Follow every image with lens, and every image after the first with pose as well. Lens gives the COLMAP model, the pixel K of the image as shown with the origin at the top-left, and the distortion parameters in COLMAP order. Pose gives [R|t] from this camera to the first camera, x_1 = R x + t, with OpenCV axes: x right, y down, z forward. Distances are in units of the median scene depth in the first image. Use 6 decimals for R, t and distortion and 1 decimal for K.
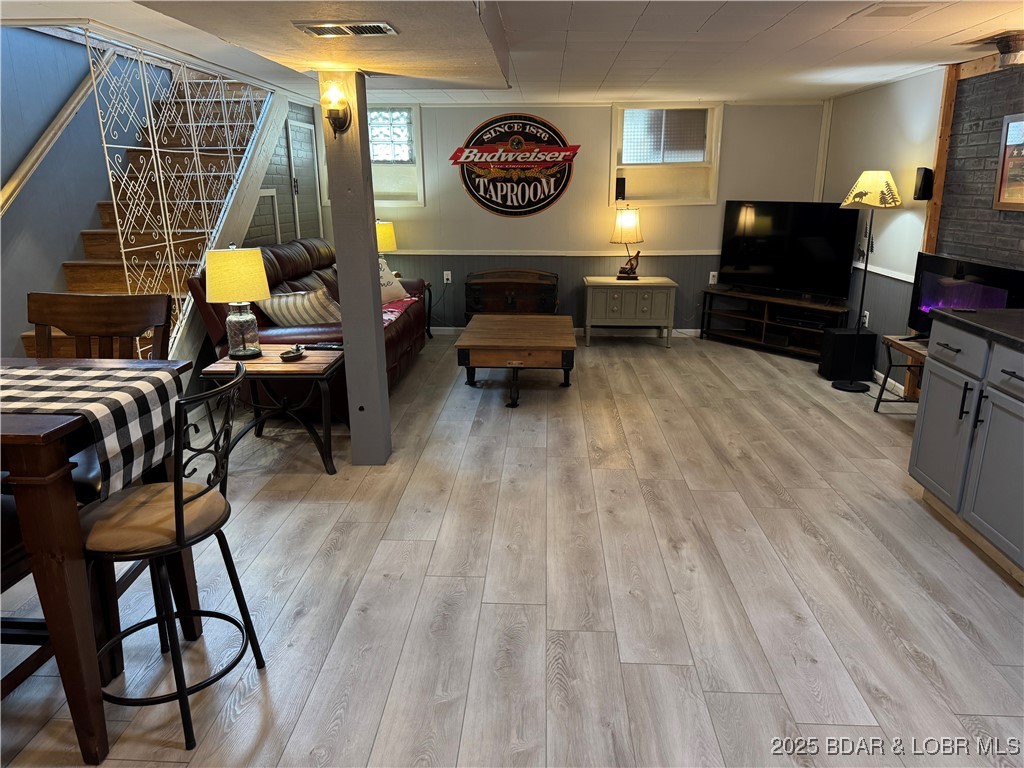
lens RADIAL K [[713.3, 0, 512.0], [0, 713.3, 384.0], [0, 0, 1]] dist [0.073451, -0.089936]
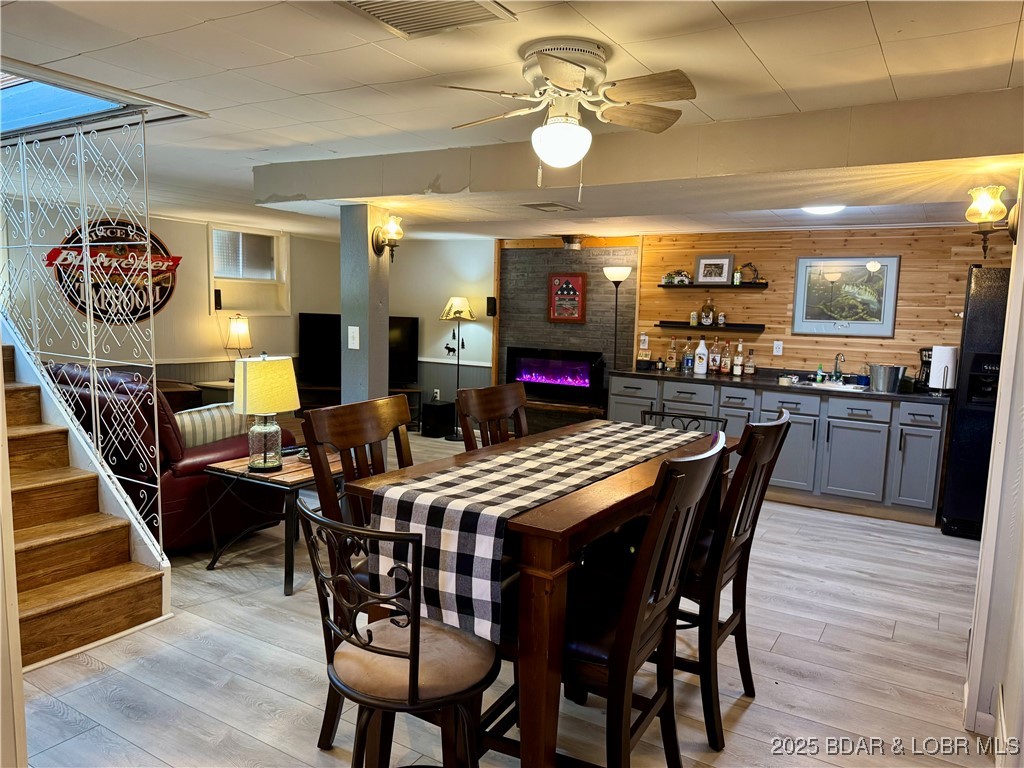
lens RADIAL K [[713.3, 0, 512.0], [0, 713.3, 384.0], [0, 0, 1]] dist [0.073451, -0.089936]
pose [[0.487196, -0.072815, 0.870251, -0.576230], [0.201455, 0.979011, -0.030866, -0.029960], [-0.849739, 0.190354, 0.491640, 0.132606]]
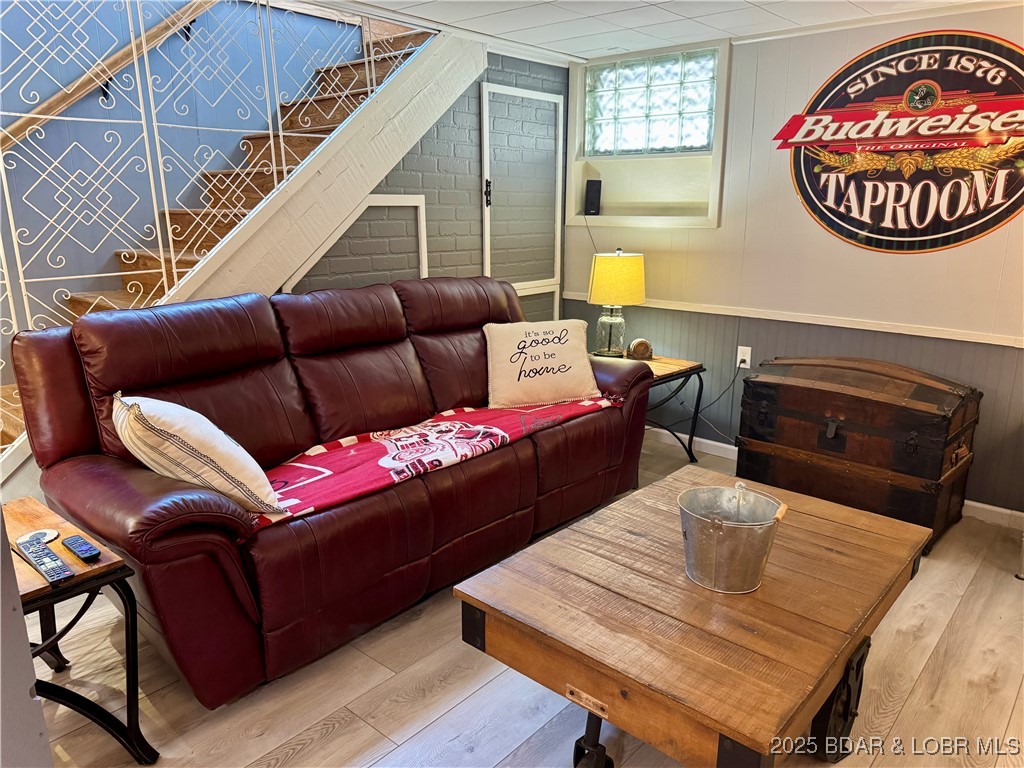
lens RADIAL K [[714.4, 0, 528.8], [0, 714.4, 369.2], [0, 0, 1]] dist [0.081475, -0.082210]
pose [[0.796658, 0.144424, -0.586923, 0.104705], [-0.172473, 0.984979, 0.008267, -0.121991], [0.579301, 0.094643, 0.809601, 0.488108]]
